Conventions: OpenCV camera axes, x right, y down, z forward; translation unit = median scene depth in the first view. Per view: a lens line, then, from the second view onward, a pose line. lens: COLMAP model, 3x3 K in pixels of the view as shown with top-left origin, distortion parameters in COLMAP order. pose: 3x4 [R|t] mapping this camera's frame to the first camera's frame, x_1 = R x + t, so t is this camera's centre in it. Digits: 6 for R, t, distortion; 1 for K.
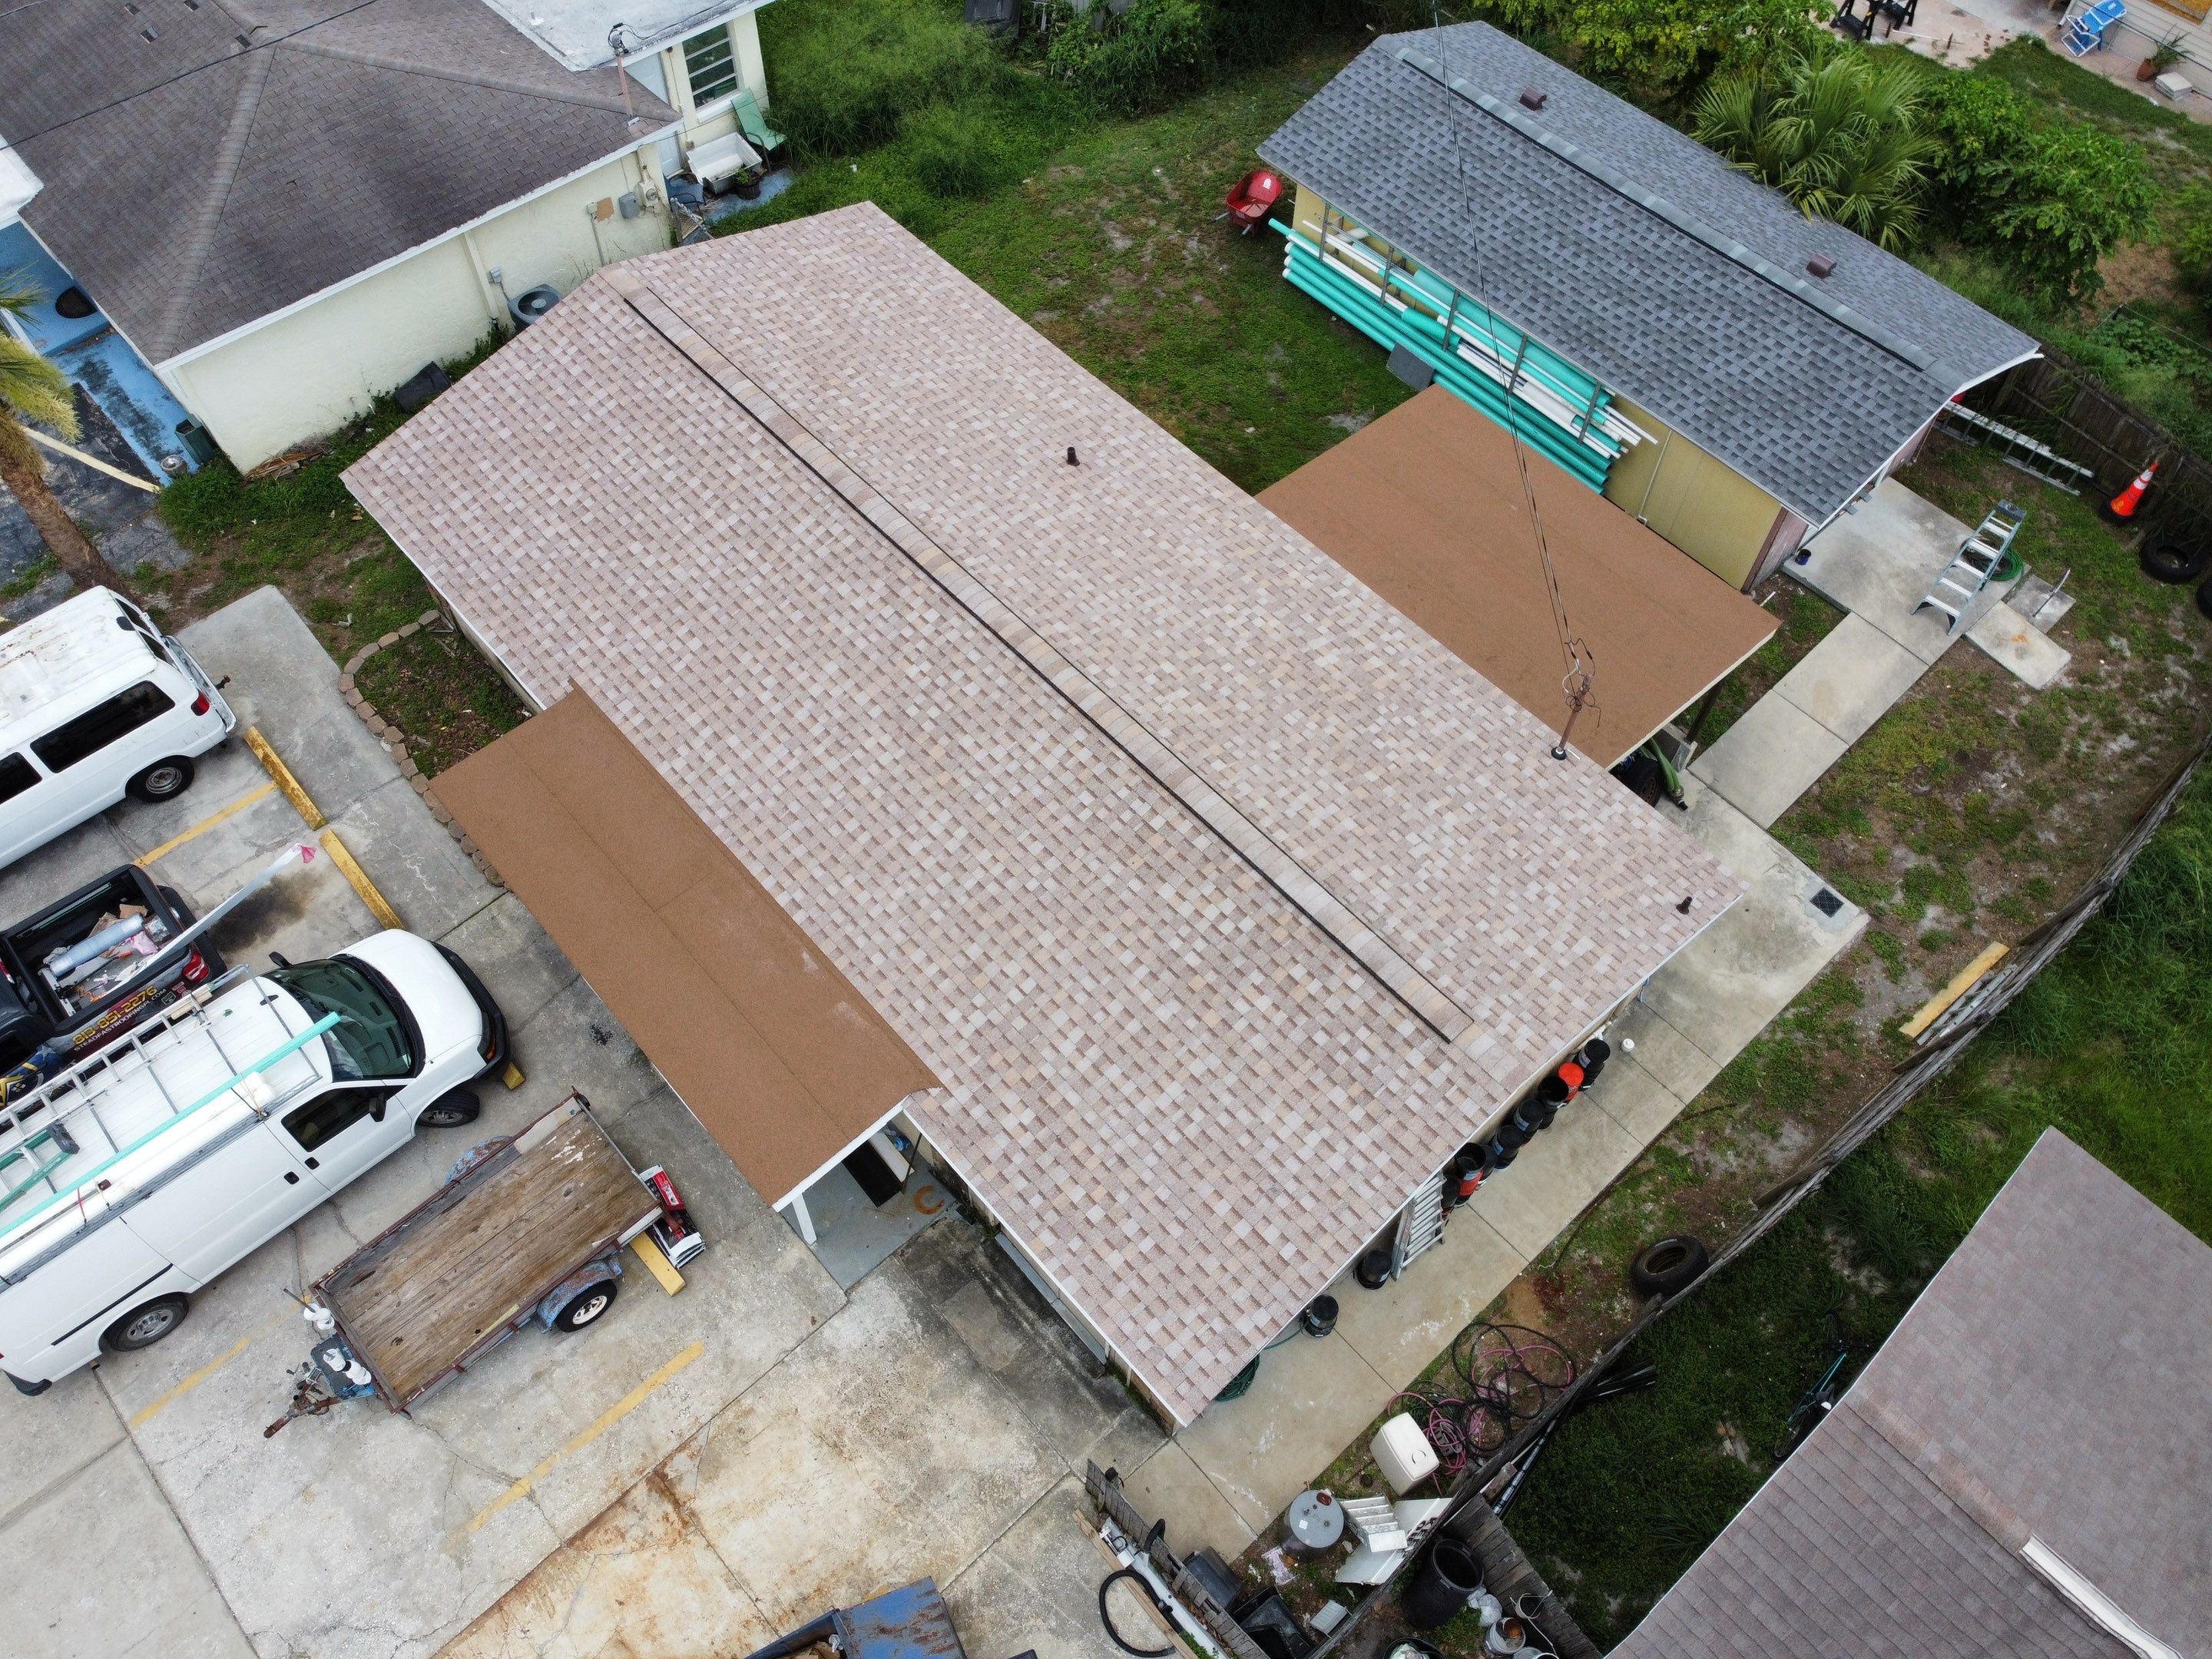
lens RADIAL K [[1686.8, 0, 1065.2], [0, 1686.8, 801.8], [0, 0, 1]] dist [-0.003058, 0.002709]
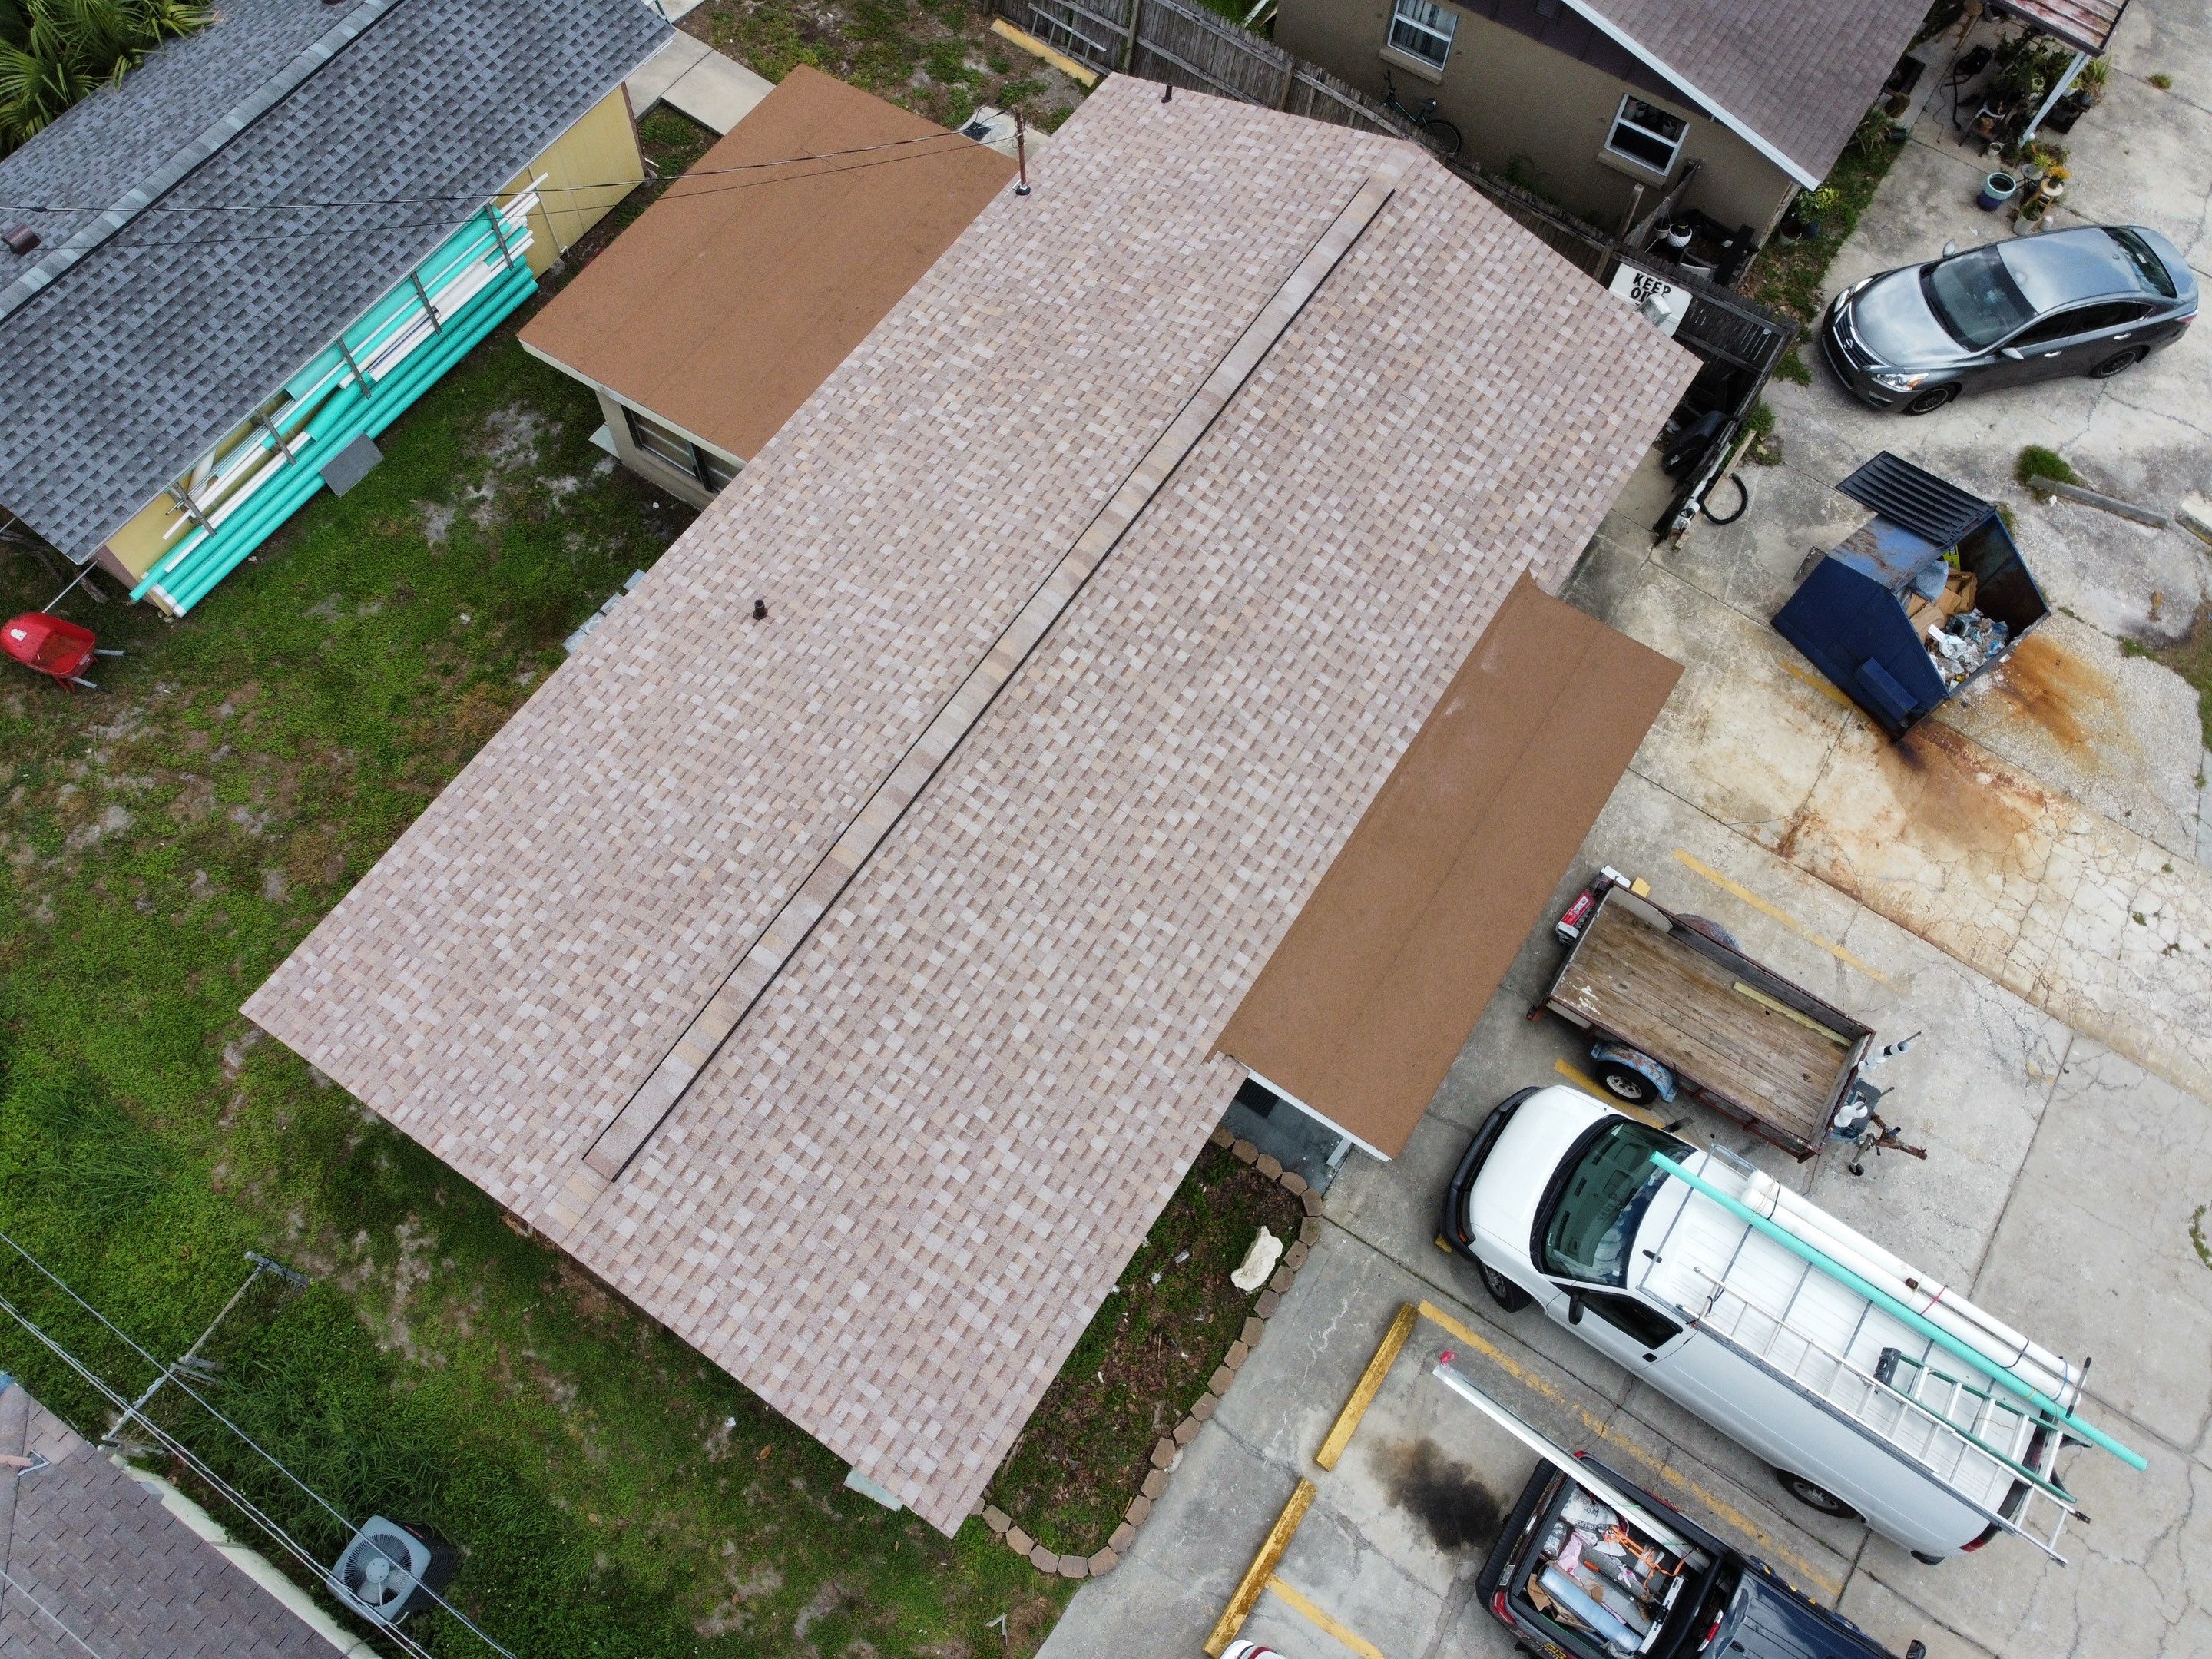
lens RADIAL K [[1686.8, 0, 1089.7], [0, 1686.8, 818.8], [0, 0, 1]] dist [-0.003058, 0.002709]
pose [[-0.259351, -0.881773, 0.393971, -0.495990], [0.783659, 0.046280, 0.619465, -0.632868], [-0.564461, 0.469398, 0.679006, 0.403176]]
